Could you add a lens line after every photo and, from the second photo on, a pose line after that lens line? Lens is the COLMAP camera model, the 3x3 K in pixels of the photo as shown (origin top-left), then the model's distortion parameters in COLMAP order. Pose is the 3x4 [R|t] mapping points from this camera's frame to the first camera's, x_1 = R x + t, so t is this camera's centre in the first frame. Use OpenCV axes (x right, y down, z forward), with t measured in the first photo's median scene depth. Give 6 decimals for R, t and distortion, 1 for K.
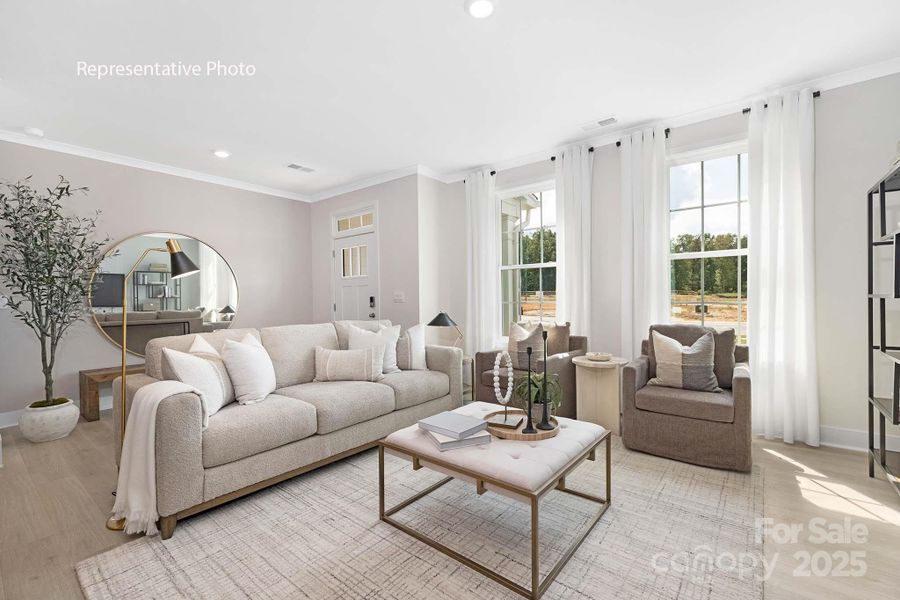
lens RADIAL K [[390.2, 0, 450.0], [0, 390.2, 300.0], [0, 0, 1]] dist [-0.000012, -0.000080]
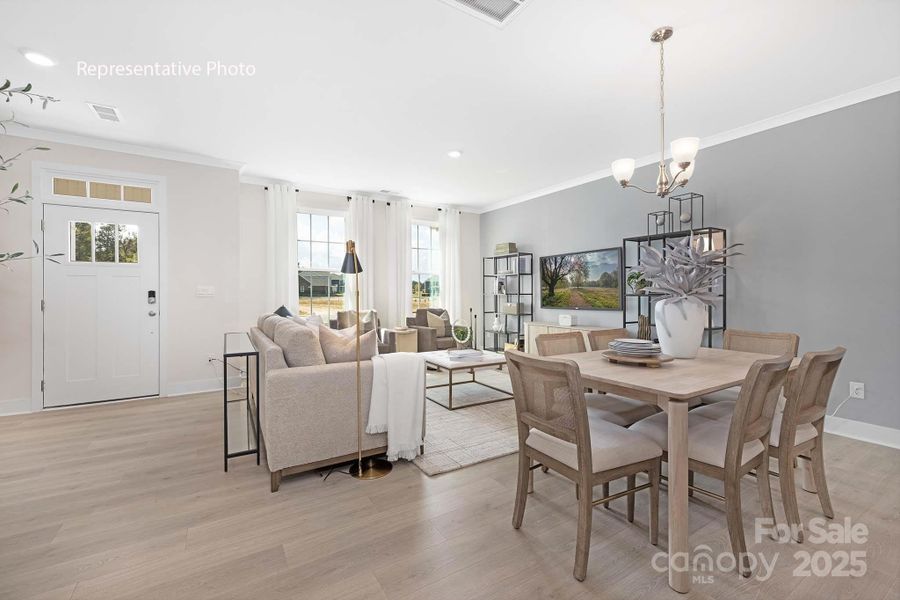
lens RADIAL K [[382.7, 0, 437.2], [0, 382.7, 291.1], [0, 0, 1]] dist [0.000129, -0.000179]
pose [[0.359122, 0.013478, 0.933193, -1.023423], [-0.003849, 0.999909, -0.012961, 0.000049], [-0.933283, 0.001063, 0.359141, 0.202348]]
